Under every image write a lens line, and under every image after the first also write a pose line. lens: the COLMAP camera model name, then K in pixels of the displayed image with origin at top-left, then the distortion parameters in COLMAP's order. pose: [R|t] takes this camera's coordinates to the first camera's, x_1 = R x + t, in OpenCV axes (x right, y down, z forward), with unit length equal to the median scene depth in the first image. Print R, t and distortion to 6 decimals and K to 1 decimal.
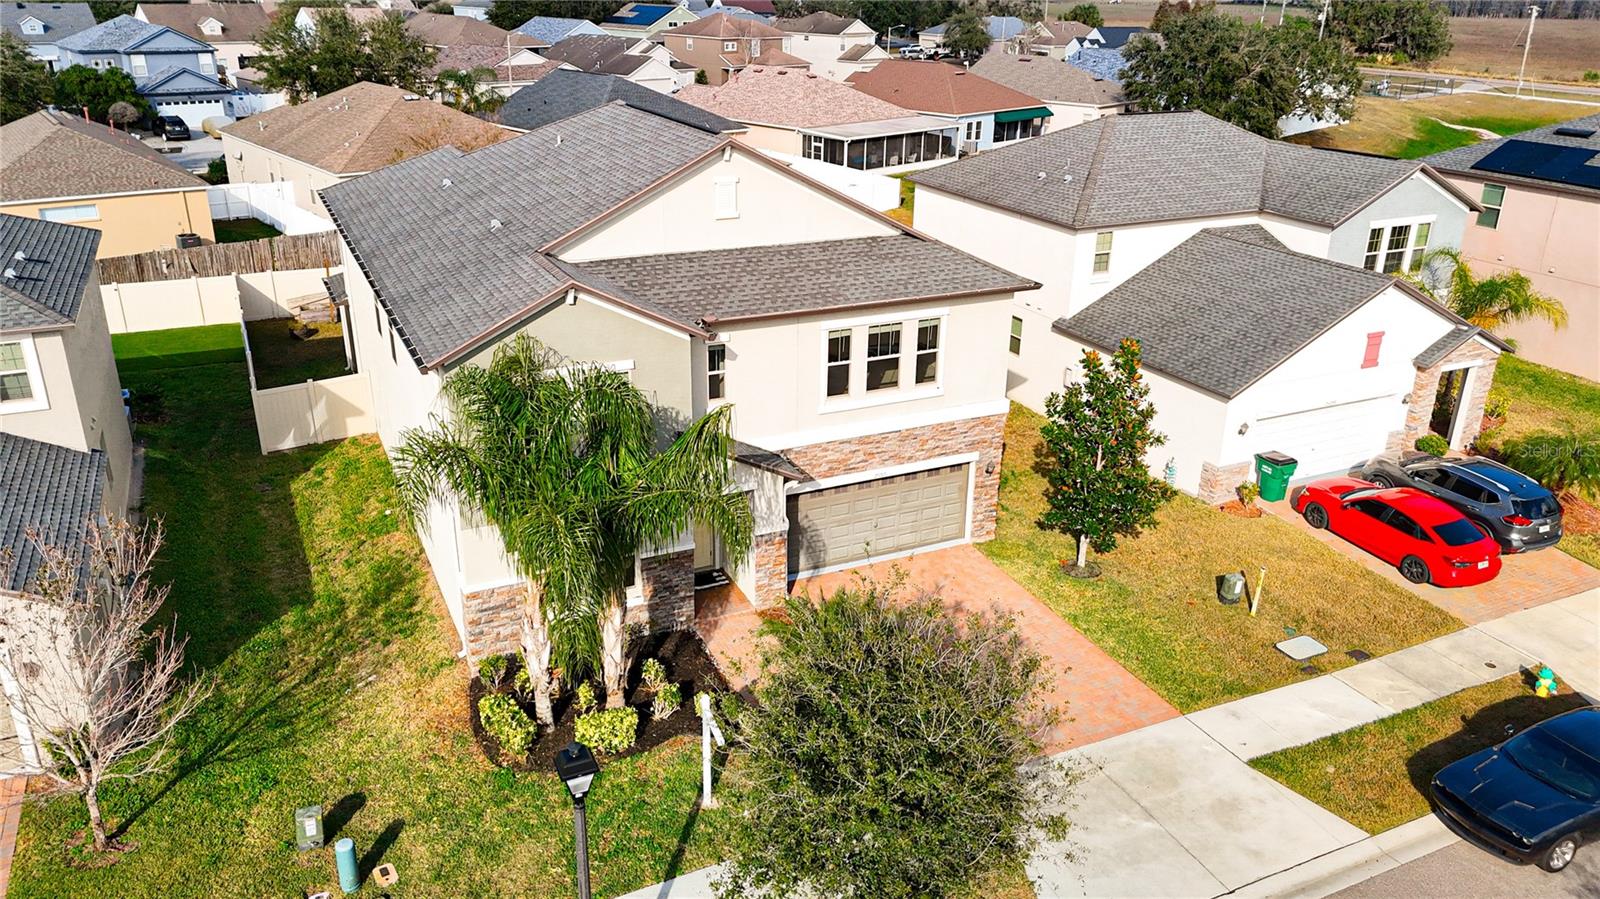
lens RADIAL K [[1177.0, 0, 800.0], [0, 1177.0, 449.5], [0, 0, 1]] dist [0.067766, -0.067156]
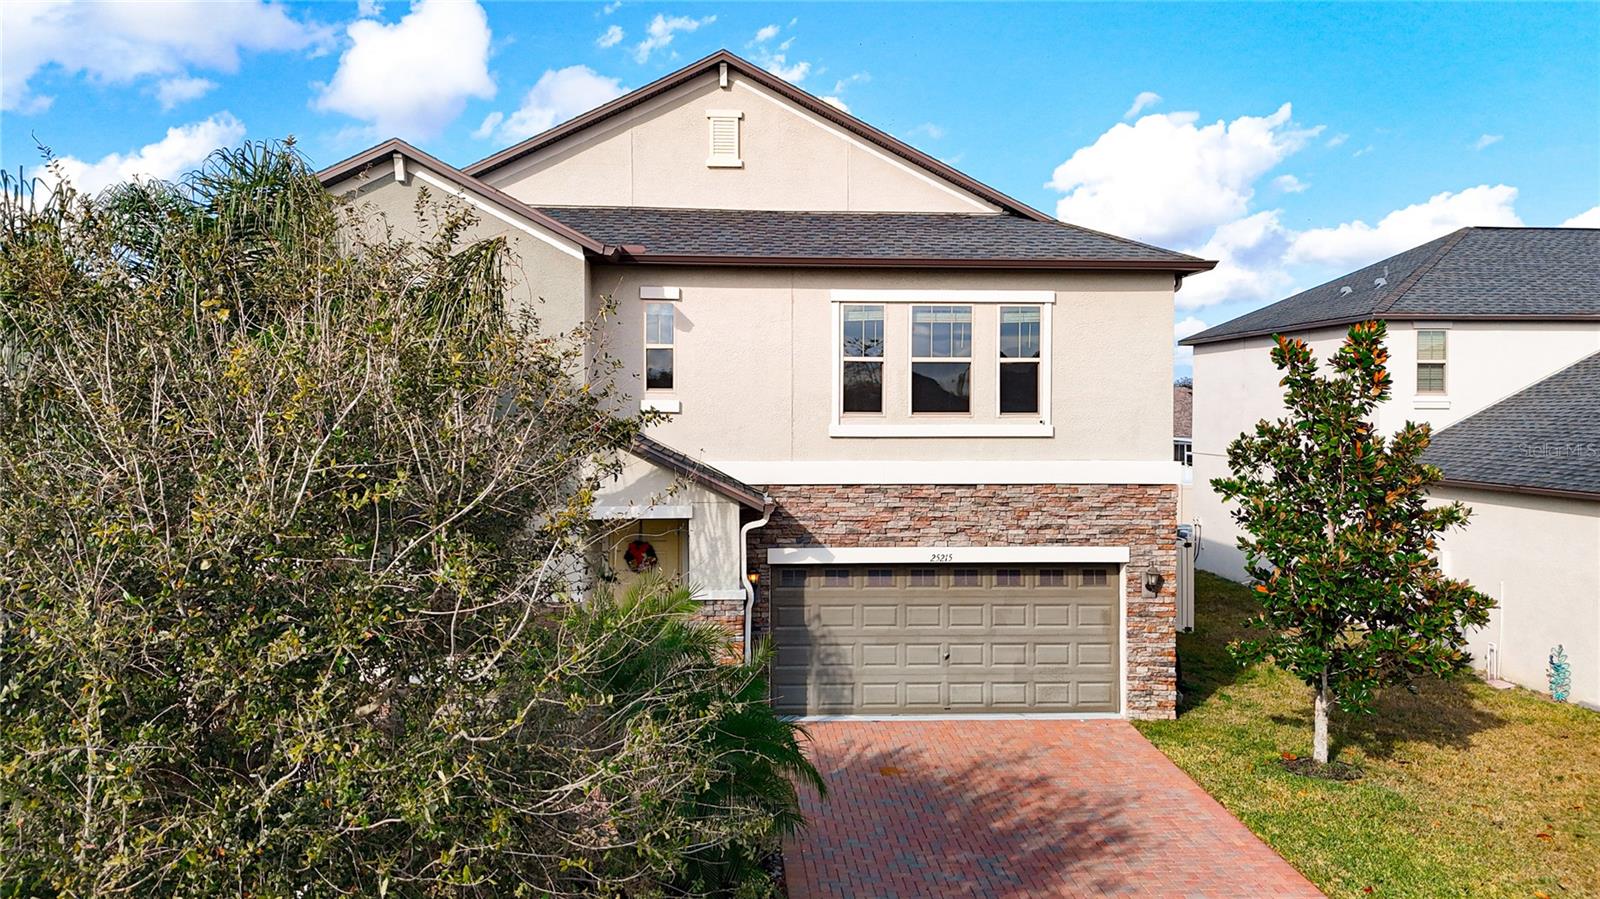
lens RADIAL K [[1188.0, 0, 807.8], [0, 1188.0, 415.7], [0, 0, 1]] dist [0.063218, -0.070755]
pose [[0.929262, -0.008944, -0.369312, 0.230535], [-0.128876, 0.929052, -0.346777, 0.175187], [0.346212, 0.369842, 0.862180, 0.407082]]
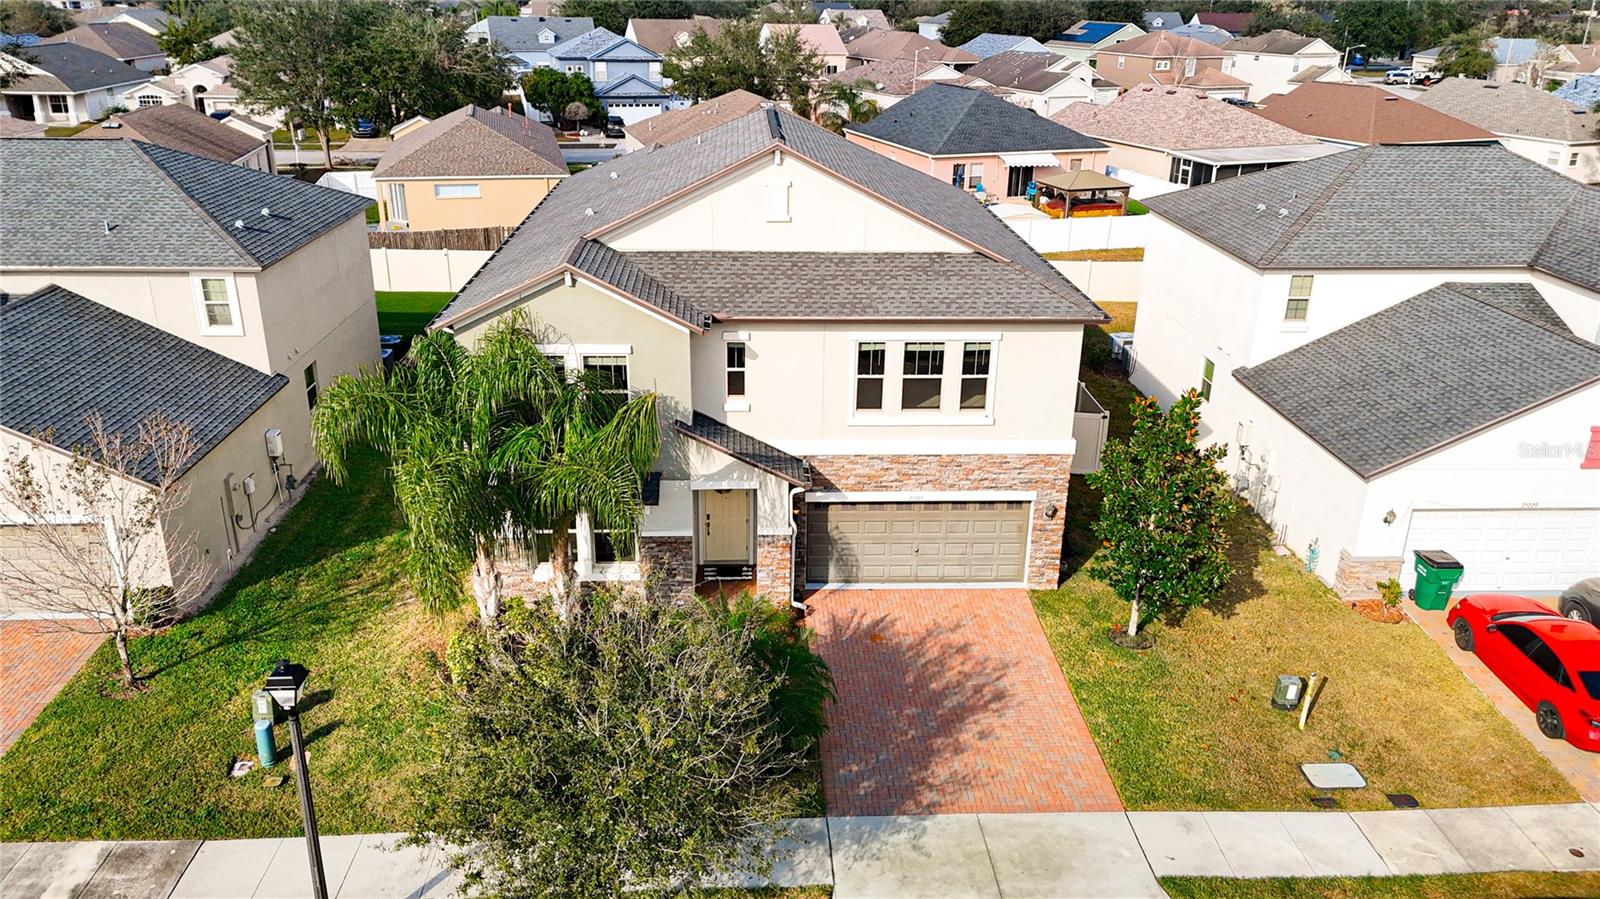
lens RADIAL K [[1177.0, 0, 800.0], [0, 1177.0, 449.5], [0, 0, 1]] dist [0.067766, -0.067156]
pose [[0.922332, 0.141567, -0.359532, 0.317692], [-0.146527, 0.989114, 0.013571, -0.016705], [0.357539, 0.040164, 0.933034, 0.062923]]
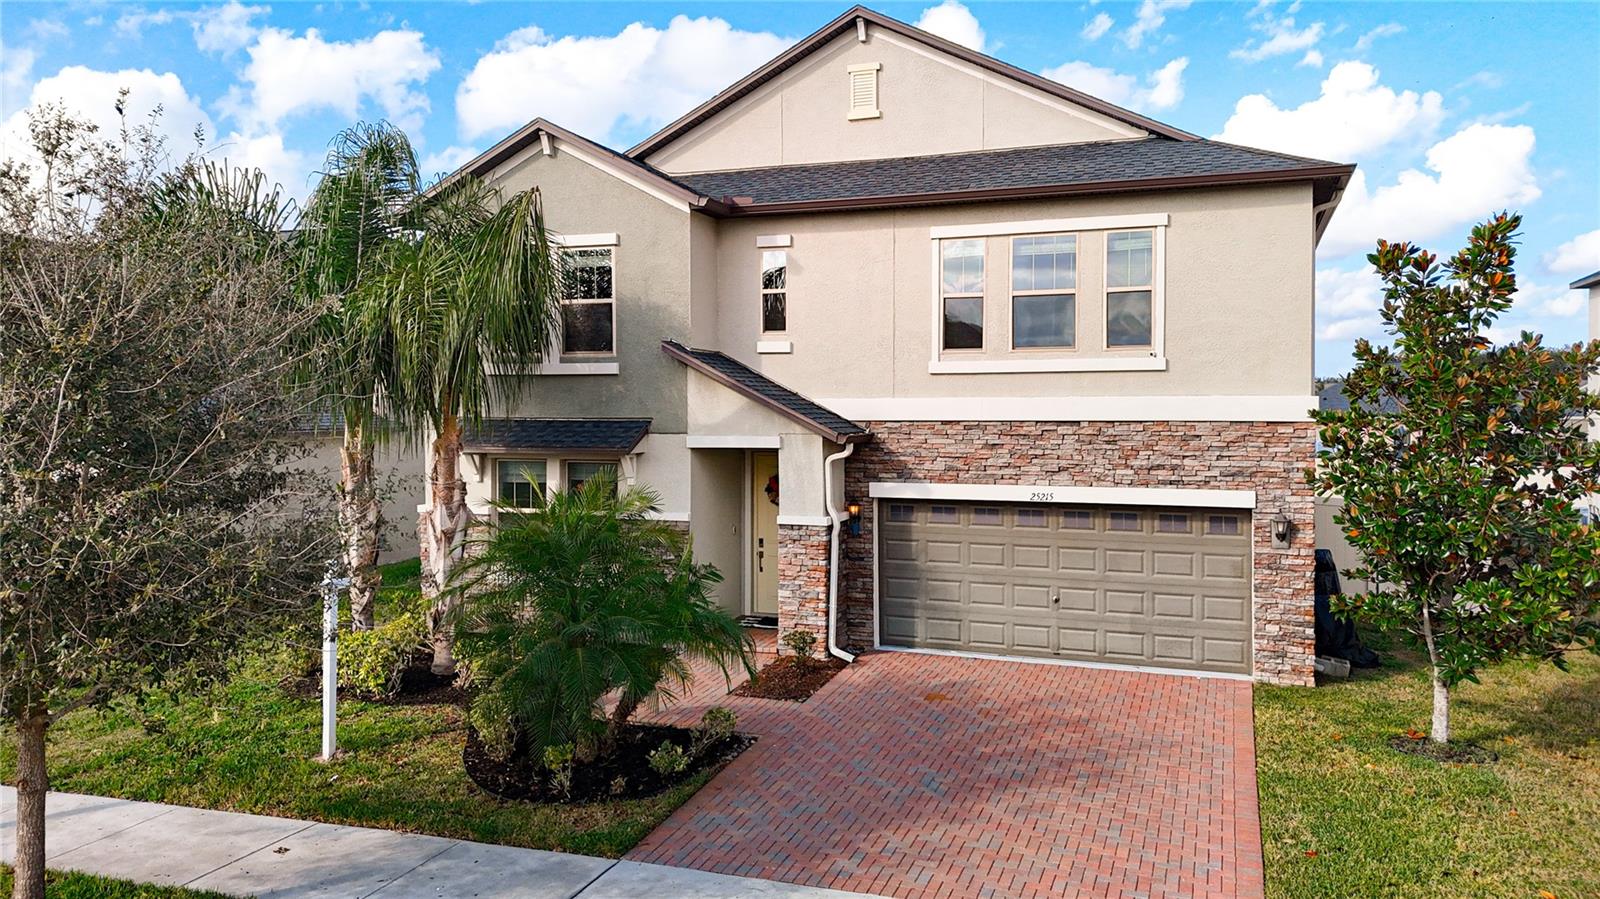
lens RADIAL K [[1172.2, 0, 798.6], [0, 1172.2, 422.0], [0, 0, 1]] dist [0.078836, -0.065928]
pose [[0.695938, -0.004368, -0.718088, 0.406021], [-0.258072, 0.931652, -0.255778, 0.168934], [0.670126, 0.363324, 0.647245, 0.510427]]
